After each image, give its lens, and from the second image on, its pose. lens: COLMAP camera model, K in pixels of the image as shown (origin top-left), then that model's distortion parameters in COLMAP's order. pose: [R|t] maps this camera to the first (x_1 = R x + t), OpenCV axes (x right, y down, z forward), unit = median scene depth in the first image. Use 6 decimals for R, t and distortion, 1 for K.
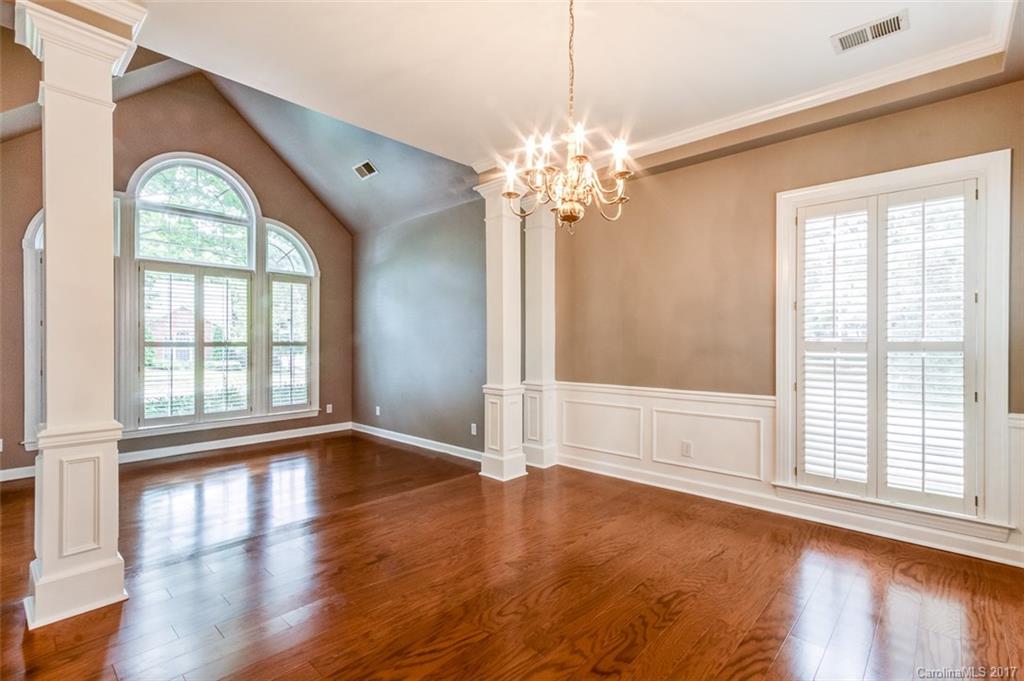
lens RADIAL K [[469.1, 0, 509.2], [0, 469.1, 342.0], [0, 0, 1]] dist [0.002135, 0.000585]
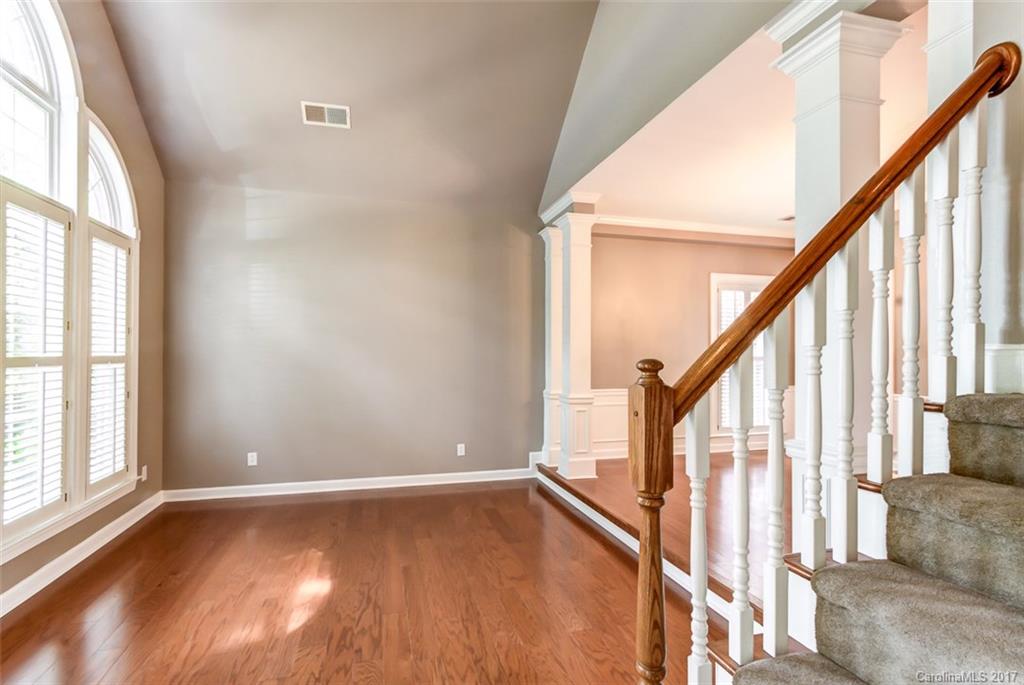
lens RADIAL K [[469.1, 0, 513.8], [0, 469.1, 347.9], [0, 0, 1]] dist [0.002135, 0.000585]
pose [[0.542712, 0.014515, 0.839793, -0.708229], [-0.000041, 0.999851, -0.017255, -0.000743], [-0.839919, 0.009330, 0.542632, 0.355235]]
